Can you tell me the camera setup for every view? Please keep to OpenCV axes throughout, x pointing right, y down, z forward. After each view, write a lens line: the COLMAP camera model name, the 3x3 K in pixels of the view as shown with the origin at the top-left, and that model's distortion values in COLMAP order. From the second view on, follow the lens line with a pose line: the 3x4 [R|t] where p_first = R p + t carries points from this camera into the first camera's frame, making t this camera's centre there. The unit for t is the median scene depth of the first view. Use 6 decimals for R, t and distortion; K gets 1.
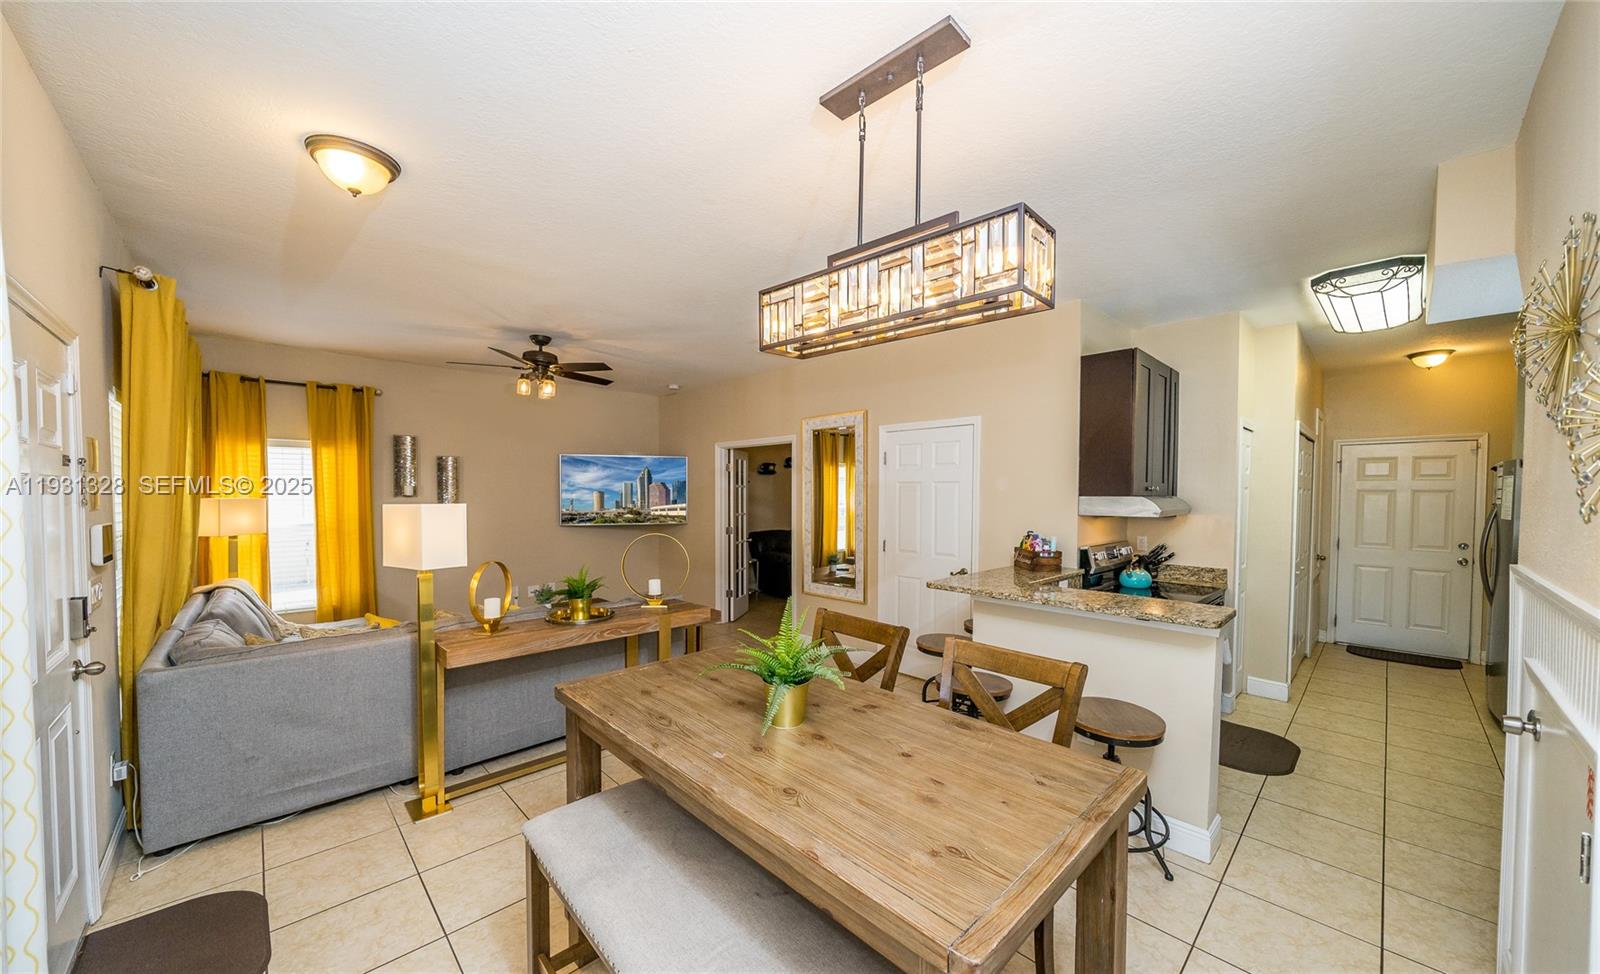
lens RADIAL K [[577.5, 0, 799.6], [0, 577.5, 504.1], [0, 0, 1]] dist [-0.002094, -0.000166]
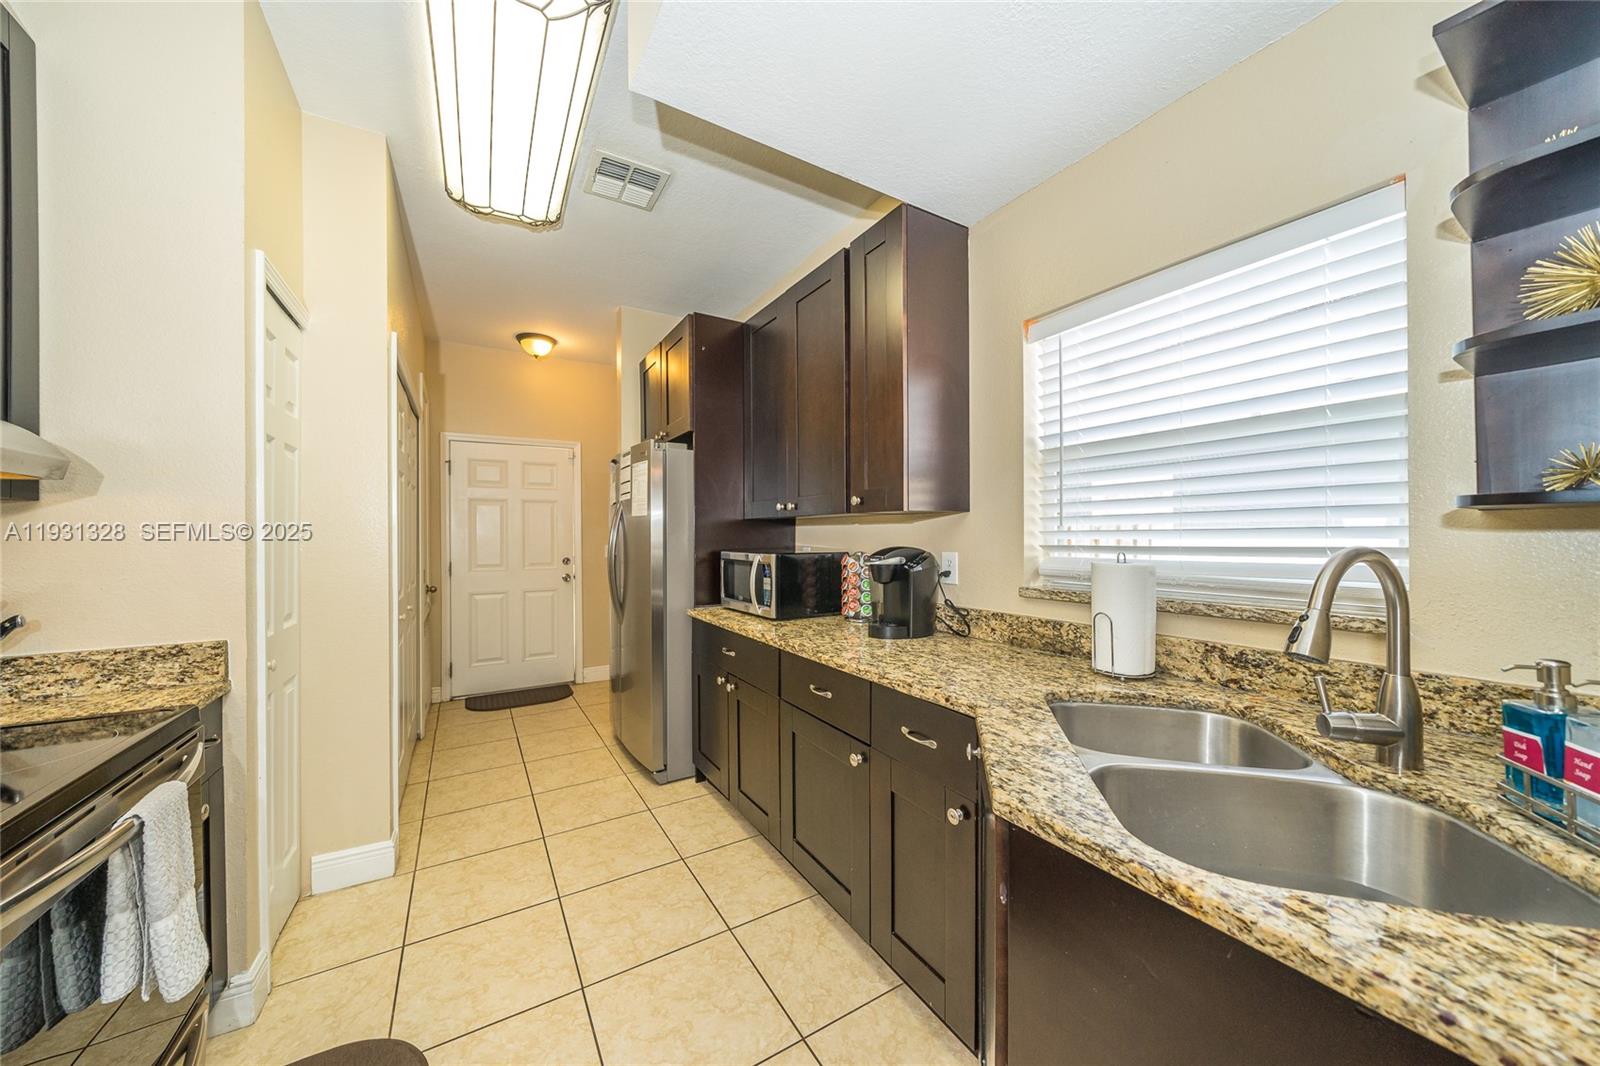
lens RADIAL K [[561.0, 0, 803.4], [0, 561.0, 537.9], [0, 0, 1]] dist [-0.001693, -0.000094]
pose [[0.233834, -0.014626, 0.972167, 0.337096], [0.032515, 0.999445, 0.007216, 0.039322], [-0.971733, 0.029923, 0.234180, 0.388322]]
